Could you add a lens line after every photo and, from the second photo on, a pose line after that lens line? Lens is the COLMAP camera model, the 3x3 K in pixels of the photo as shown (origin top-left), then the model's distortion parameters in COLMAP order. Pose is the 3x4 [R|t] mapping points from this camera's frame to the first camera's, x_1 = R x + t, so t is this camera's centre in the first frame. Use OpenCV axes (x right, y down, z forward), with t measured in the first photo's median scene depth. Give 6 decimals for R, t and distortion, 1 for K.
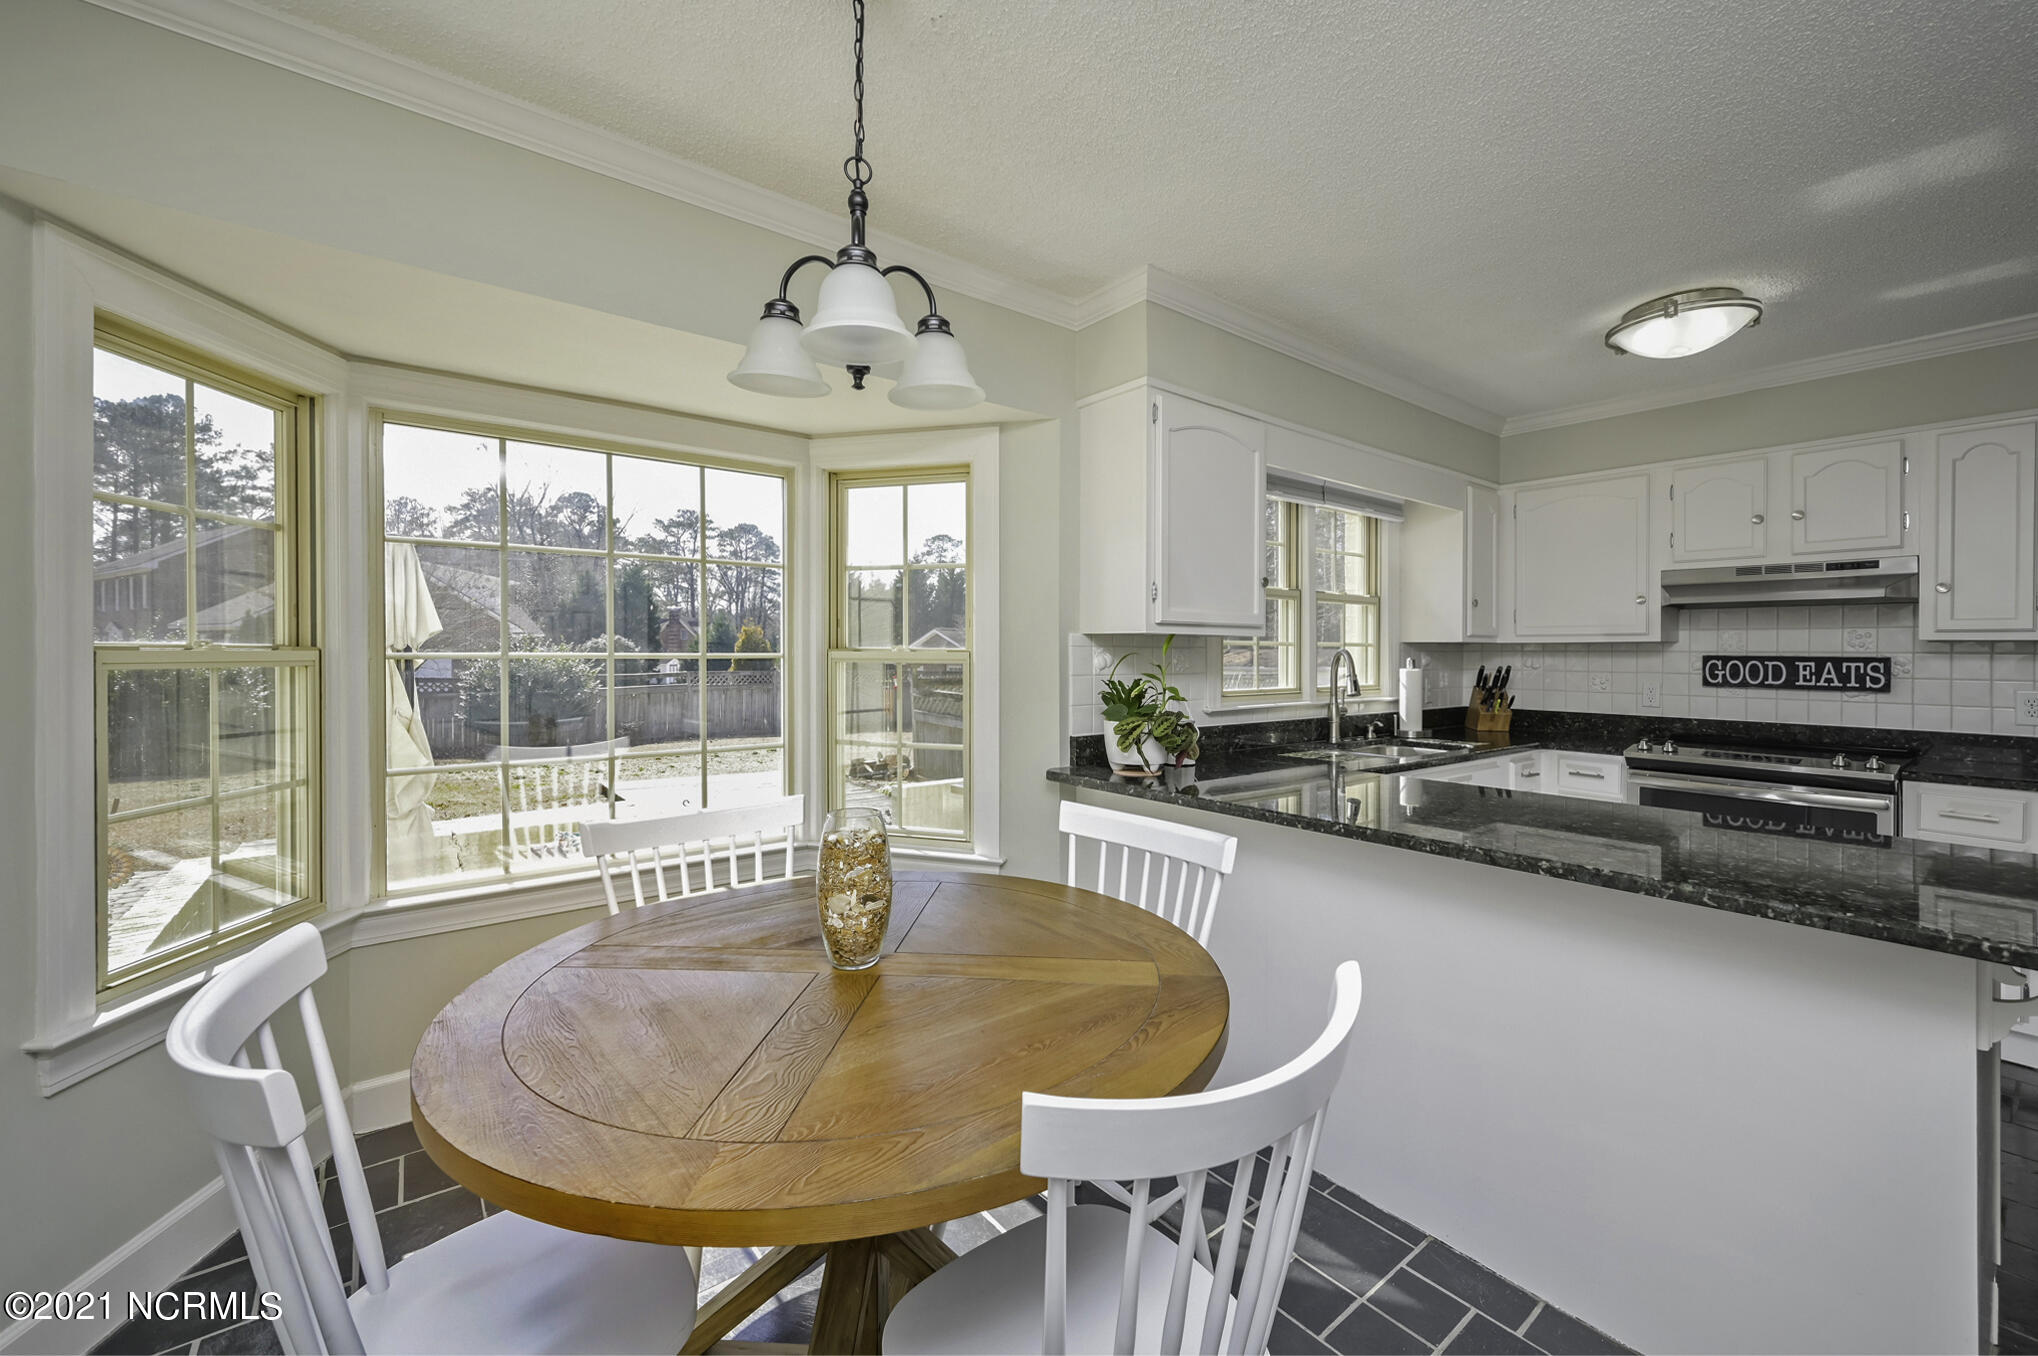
lens RADIAL K [[839.4, 0, 1027.4], [0, 839.4, 656.2], [0, 0, 1]] dist [-0.002019, -0.000082]
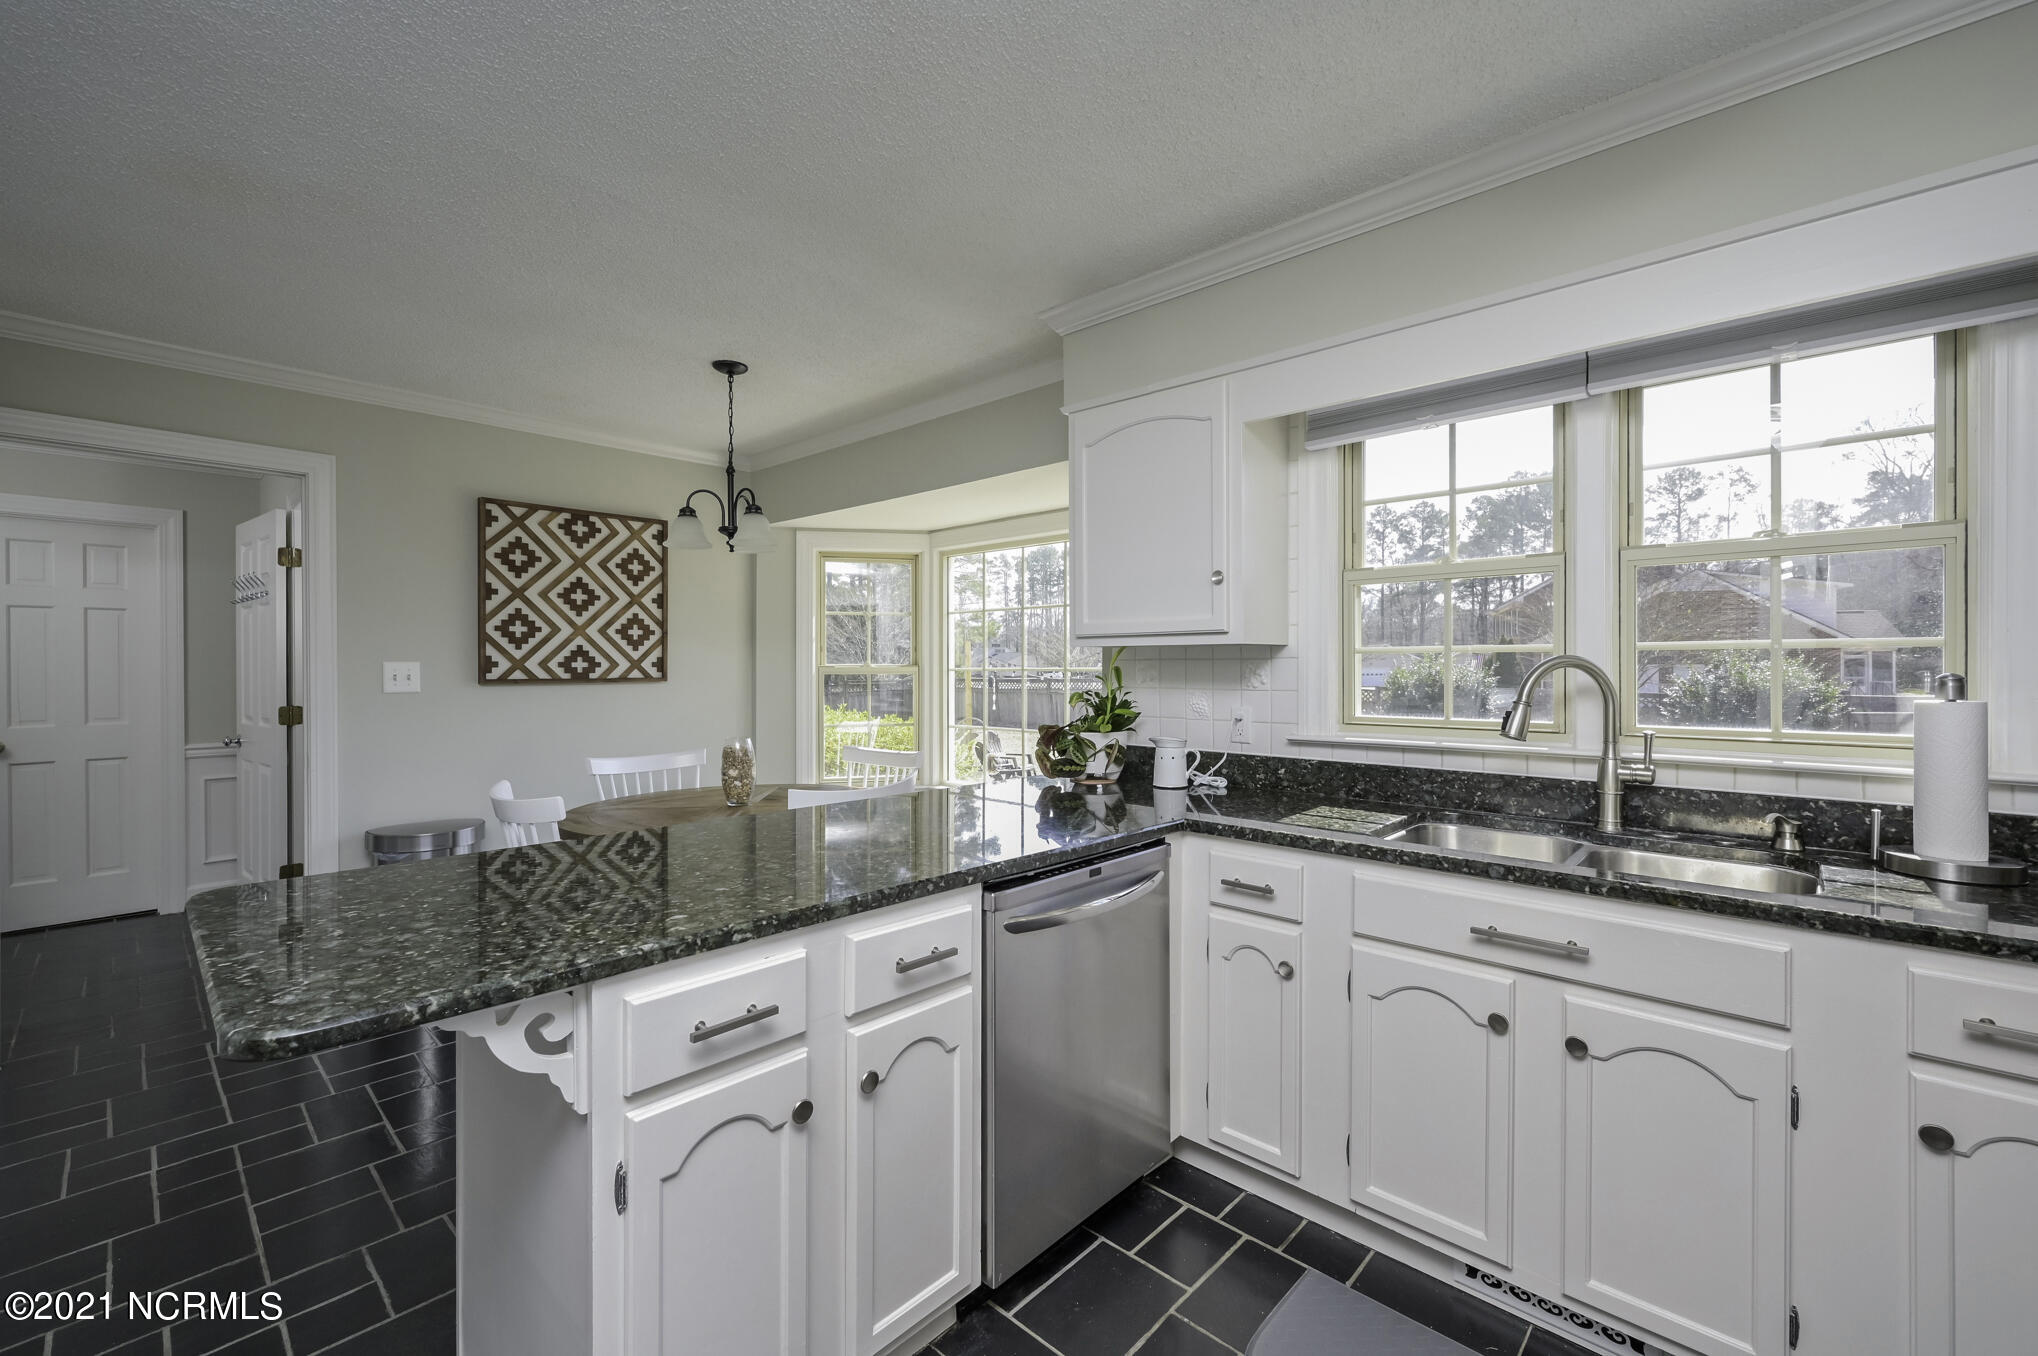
lens RADIAL K [[857.9, 0, 1019.0], [0, 857.9, 678.0], [0, 0, 1]] dist [-0.000957, -0.000086]
pose [[0.134323, 0.007902, -0.990906, 0.878828], [-0.002179, 0.999968, 0.007679, 0.003081], [0.990935, 0.001128, 0.134336, 0.574423]]
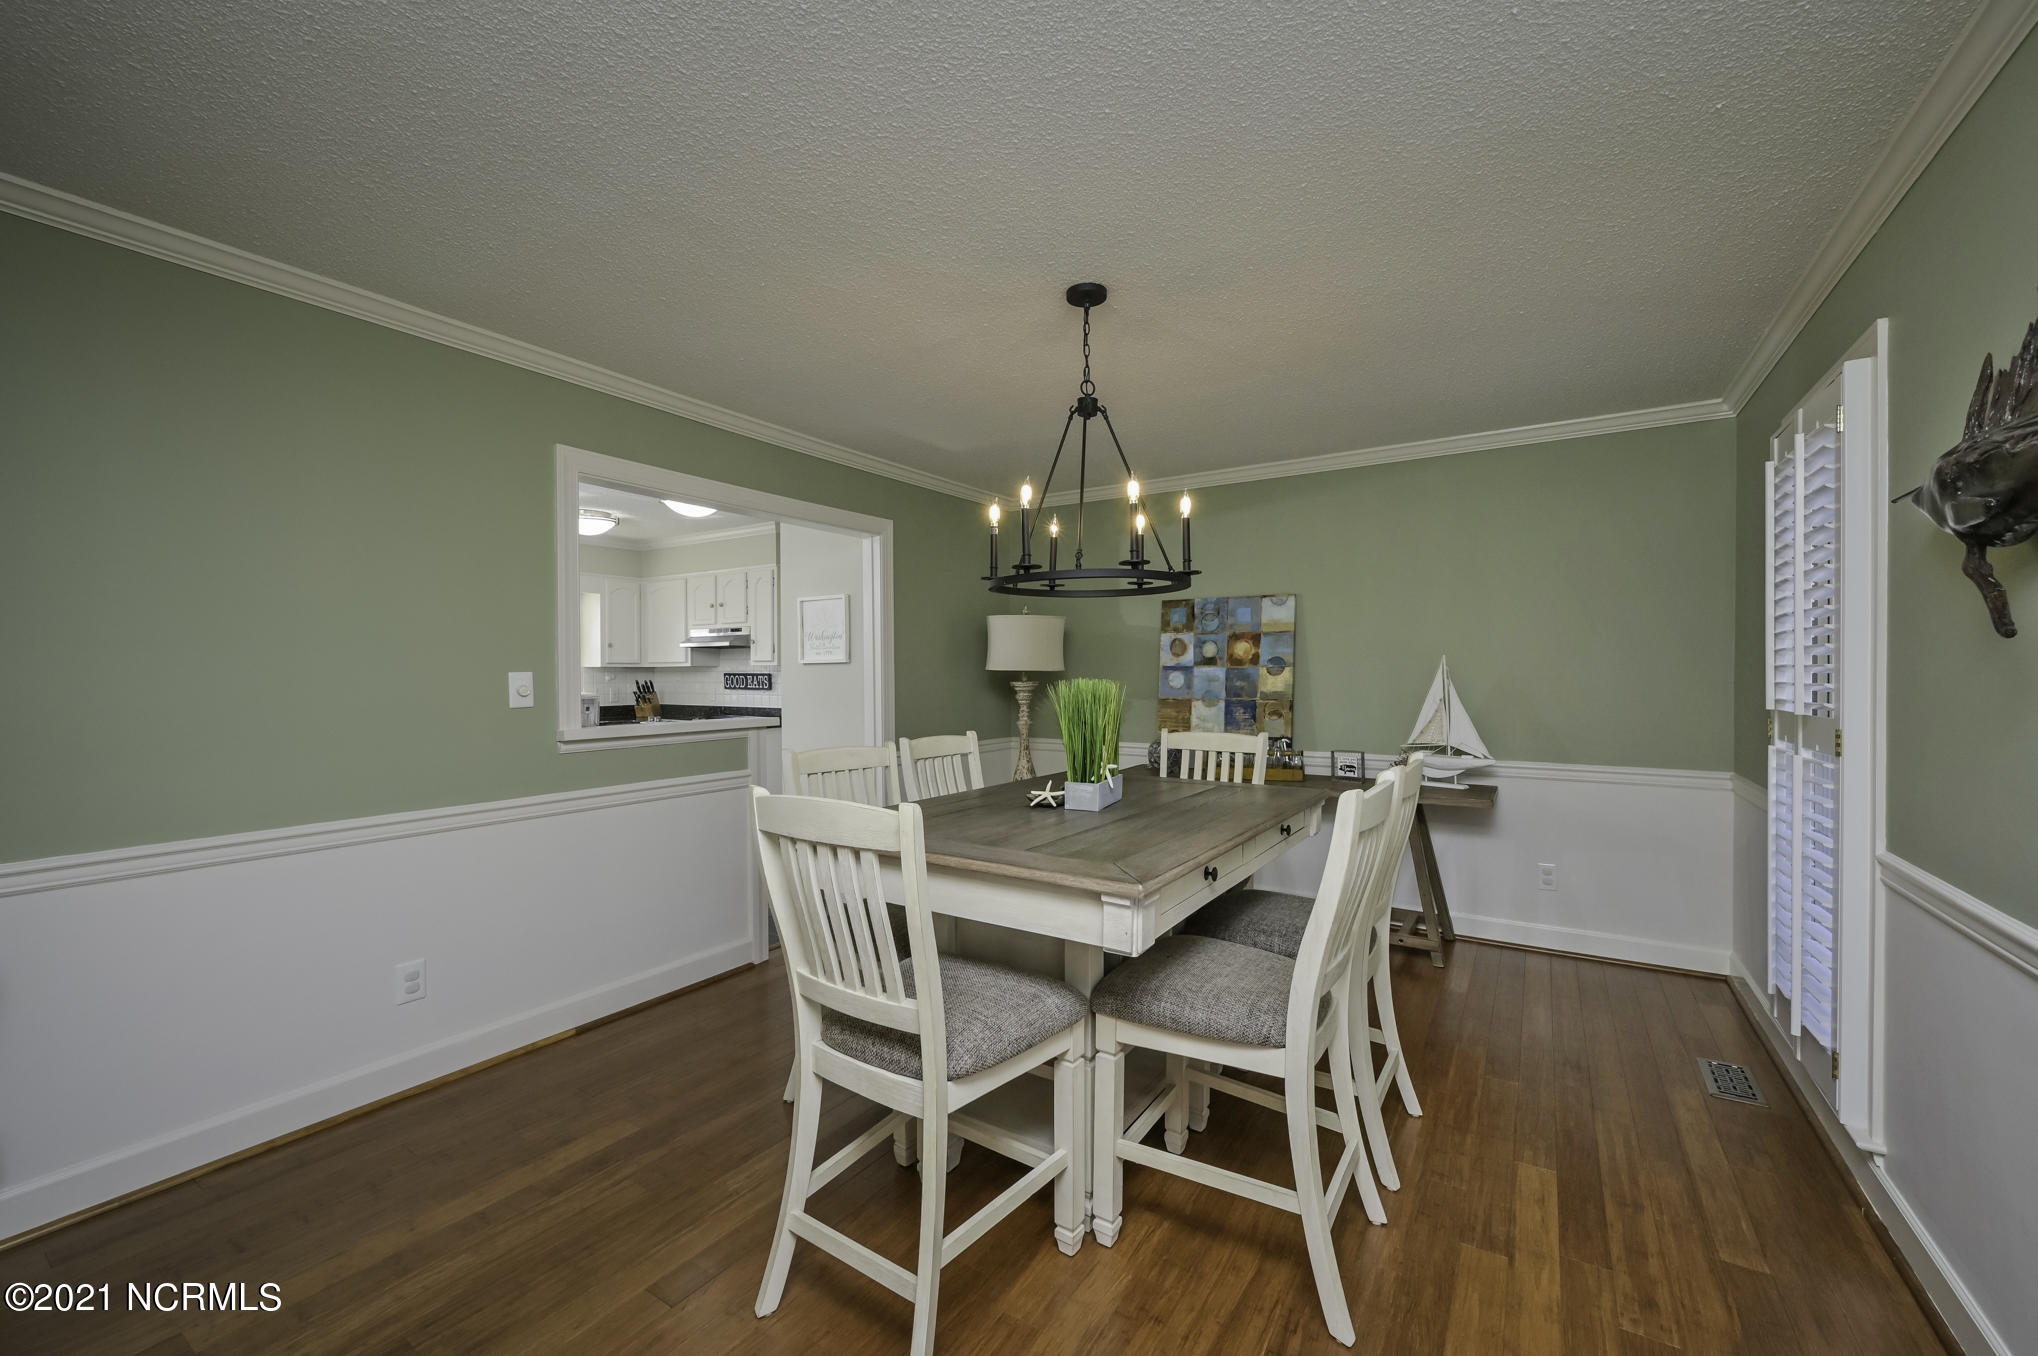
lens RADIAL K [[796.5, 0, 1019.0], [0, 796.5, 678.0], [0, 0, 1]] dist [-0.001127, -0.000282]
pose [[0.954522, -0.006565, 0.298067, 0.979468], [0.006202, 0.999978, 0.002164, 0.011519], [-0.298075, -0.000217, 0.954542, -1.097167]]
